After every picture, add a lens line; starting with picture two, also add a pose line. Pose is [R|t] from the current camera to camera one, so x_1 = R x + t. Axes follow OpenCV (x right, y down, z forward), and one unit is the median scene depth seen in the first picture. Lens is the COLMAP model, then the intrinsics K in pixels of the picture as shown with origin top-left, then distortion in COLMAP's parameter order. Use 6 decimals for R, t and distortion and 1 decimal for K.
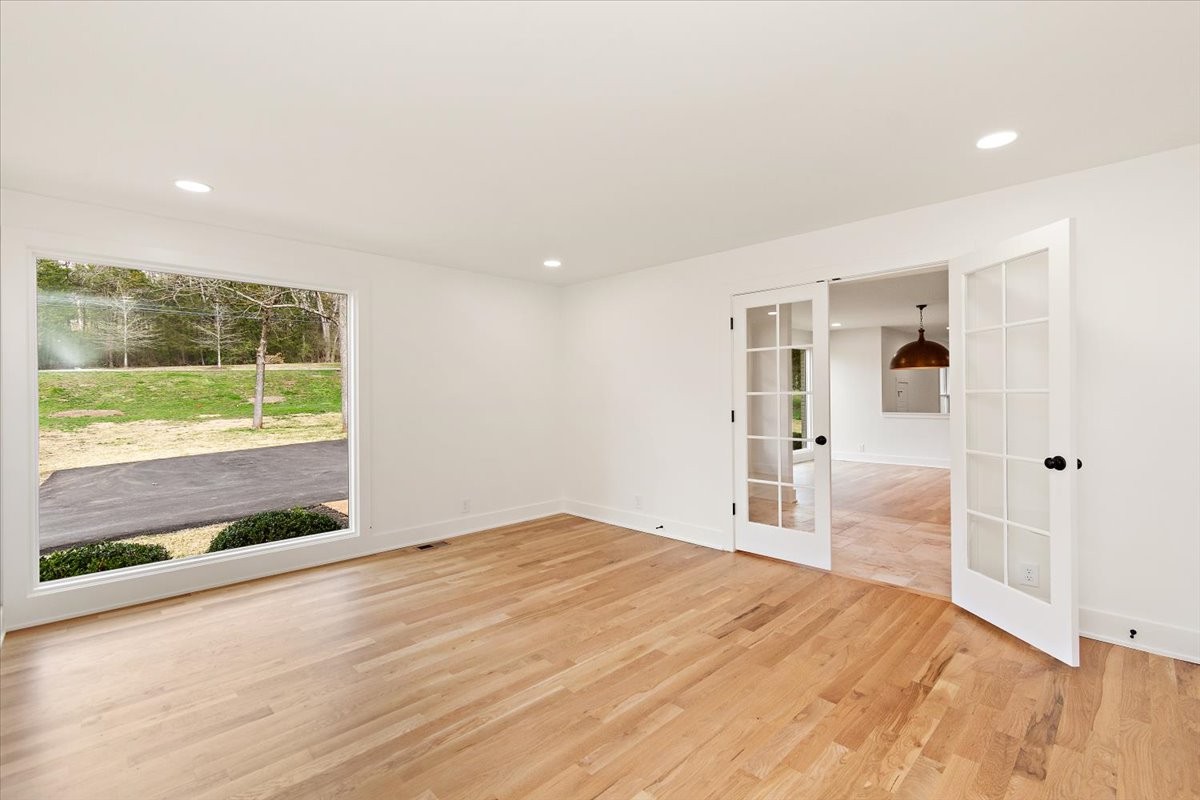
lens RADIAL K [[536.2, 0, 601.2], [0, 536.2, 390.4], [0, 0, 1]] dist [0.000288, -0.000044]
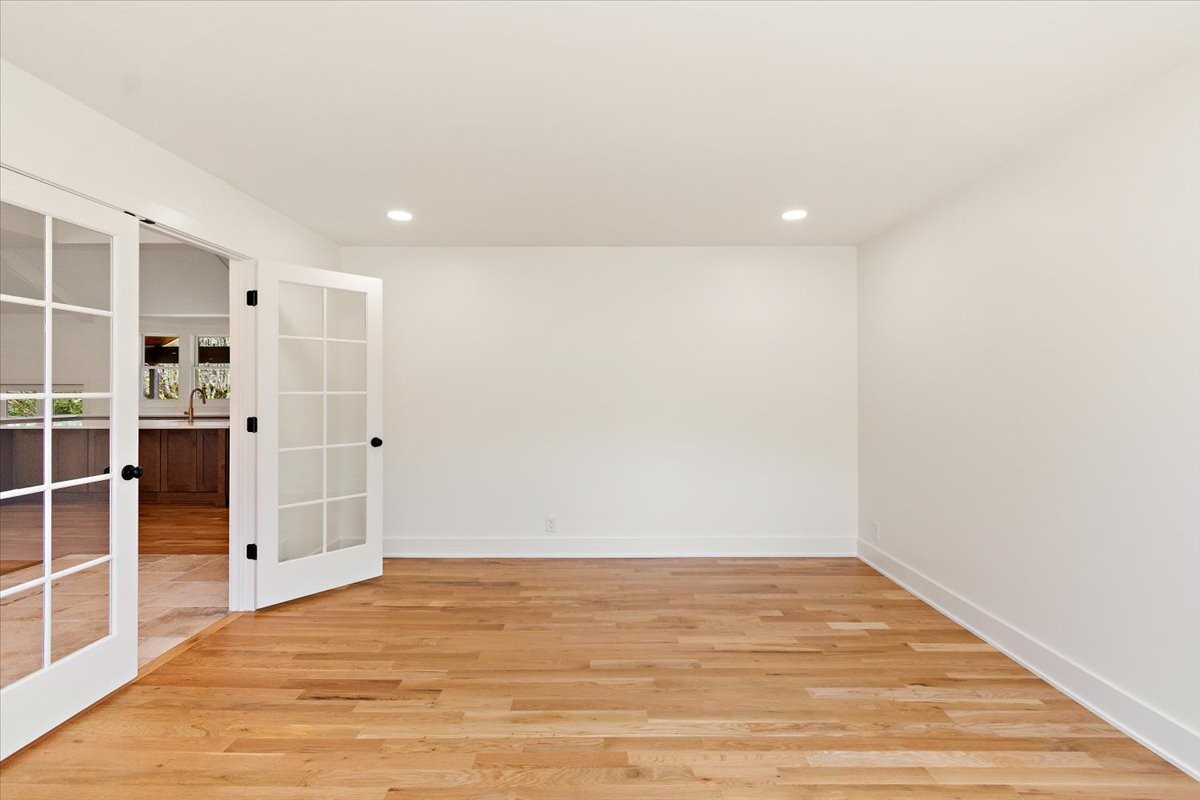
lens RADIAL K [[536.2, 0, 601.2], [0, 536.2, 390.4], [0, 0, 1]] dist [0.000288, -0.000044]
pose [[-0.713673, 0.009023, 0.700421, -0.587037], [0.001471, 0.999934, -0.011382, 0.010495], [-0.700477, -0.007093, -0.713640, 1.539746]]
